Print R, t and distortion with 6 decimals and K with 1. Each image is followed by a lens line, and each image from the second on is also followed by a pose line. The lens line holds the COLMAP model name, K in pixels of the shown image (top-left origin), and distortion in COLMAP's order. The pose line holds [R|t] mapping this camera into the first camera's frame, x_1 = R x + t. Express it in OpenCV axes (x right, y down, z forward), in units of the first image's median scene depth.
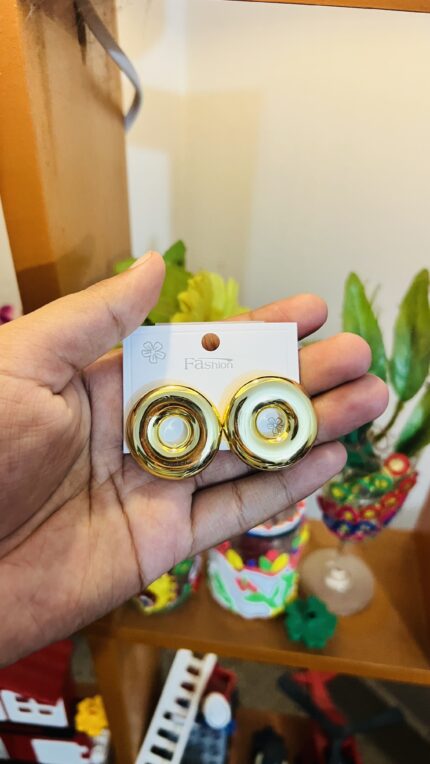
lens RADIAL K [[595.1, 0, 213.8], [0, 595.1, 388.8], [0, 0, 1]] dist [-0.001186, 0.002466]
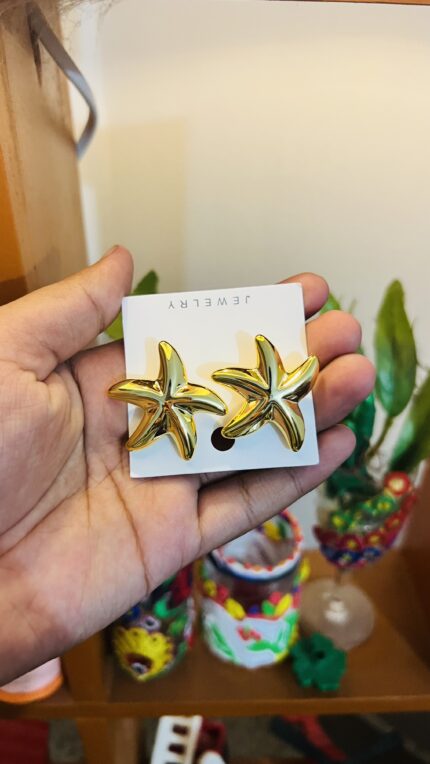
lens RADIAL K [[598.3, 0, 215.0], [0, 598.3, 384.7], [0, 0, 1]] dist [-0.003005, -0.001955]
pose [[0.986671, -0.103582, 0.125506, -0.072812], [0.110609, 0.992587, -0.050361, -0.012881], [-0.119359, 0.063572, 0.990814, 0.062759]]
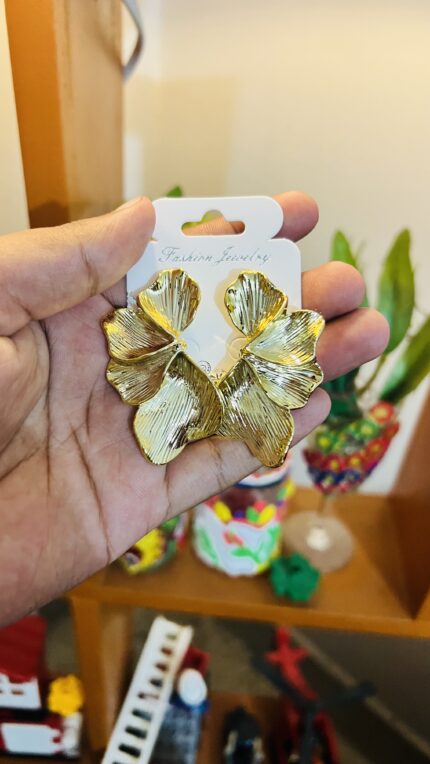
lens RADIAL K [[598.3, 0, 215.0], [0, 598.3, 384.7], [0, 0, 1]] dist [-0.003005, -0.001955]
pose [[0.997241, 0.005479, 0.074032, -0.052259], [-0.003735, 0.999713, -0.023675, 0.090125], [-0.074140, 0.023333, 0.996975, -0.021282]]
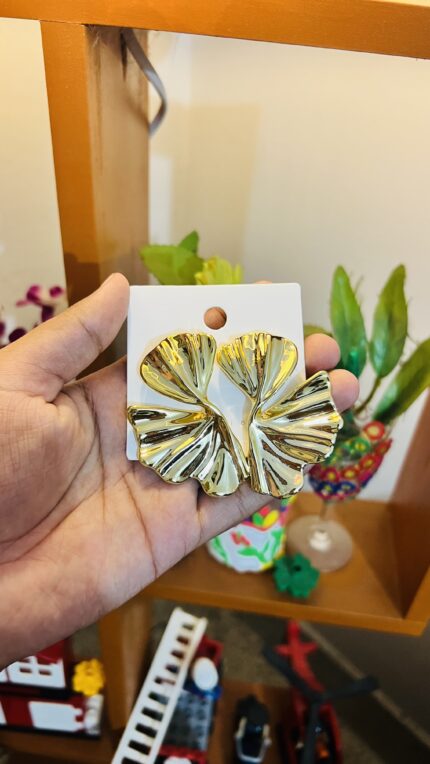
lens RADIAL K [[590.1, 0, 221.2], [0, 590.1, 381.8], [0, 0, 1]] dist [0.005191, 0.000760]
pose [[0.998961, 0.026674, 0.036963, -0.030555], [-0.025878, 0.999427, -0.021826, 0.055461], [-0.037524, 0.020847, 0.999078, -0.122432]]
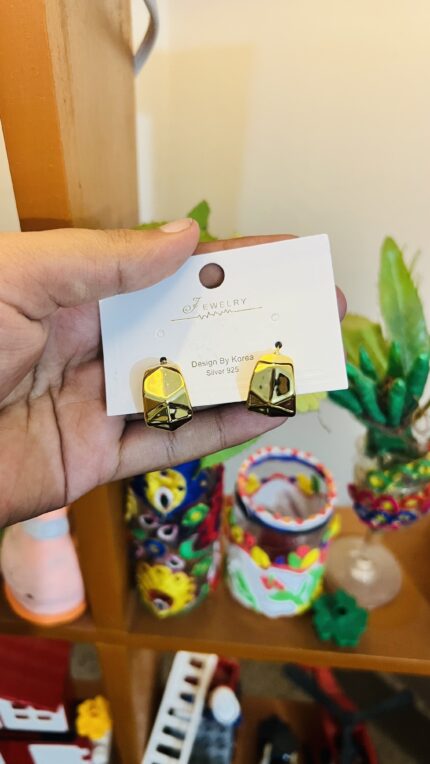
lens RADIAL K [[598.3, 0, 215.0], [0, 598.3, 384.7], [0, 0, 1]] dist [-0.003005, -0.001955]
pose [[0.998312, -0.027826, 0.050971, -0.071057], [0.026109, 0.999079, 0.034042, -0.009159], [-0.051871, -0.032654, 0.998120, 0.094712]]
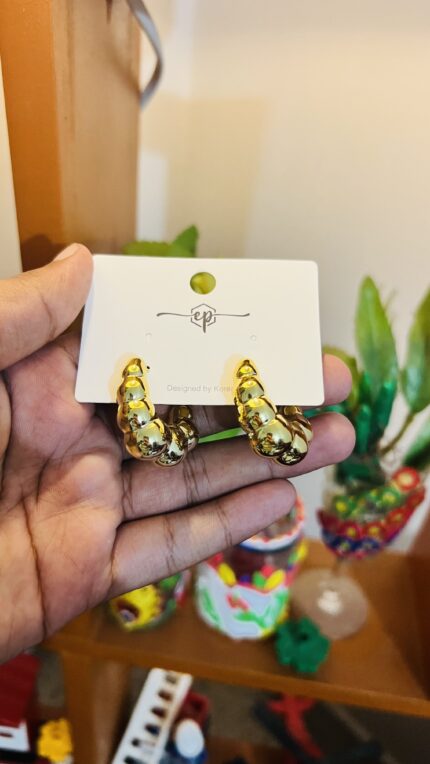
lens RADIAL K [[600.4, 0, 217.3], [0, 600.4, 392.6], [0, 0, 1]] dist [-0.007580, 0.004955]
pose [[0.997445, 0.054736, 0.045905, -0.037293], [-0.053297, 0.998065, -0.032014, 0.031532], [-0.047569, 0.029486, 0.998433, 0.048148]]
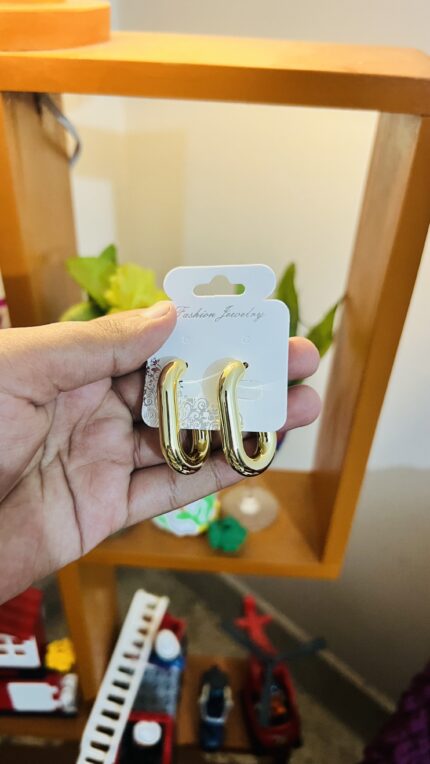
lens RADIAL K [[585.7, 0, 215.0], [0, 585.7, 382.0], [0, 0, 1]] dist [-0.003786, -0.001353]
pose [[0.996738, -0.038683, 0.070828, 0.059497], [0.042111, 0.997980, -0.047560, 0.122376], [-0.068845, 0.050387, 0.996354, -0.305308]]
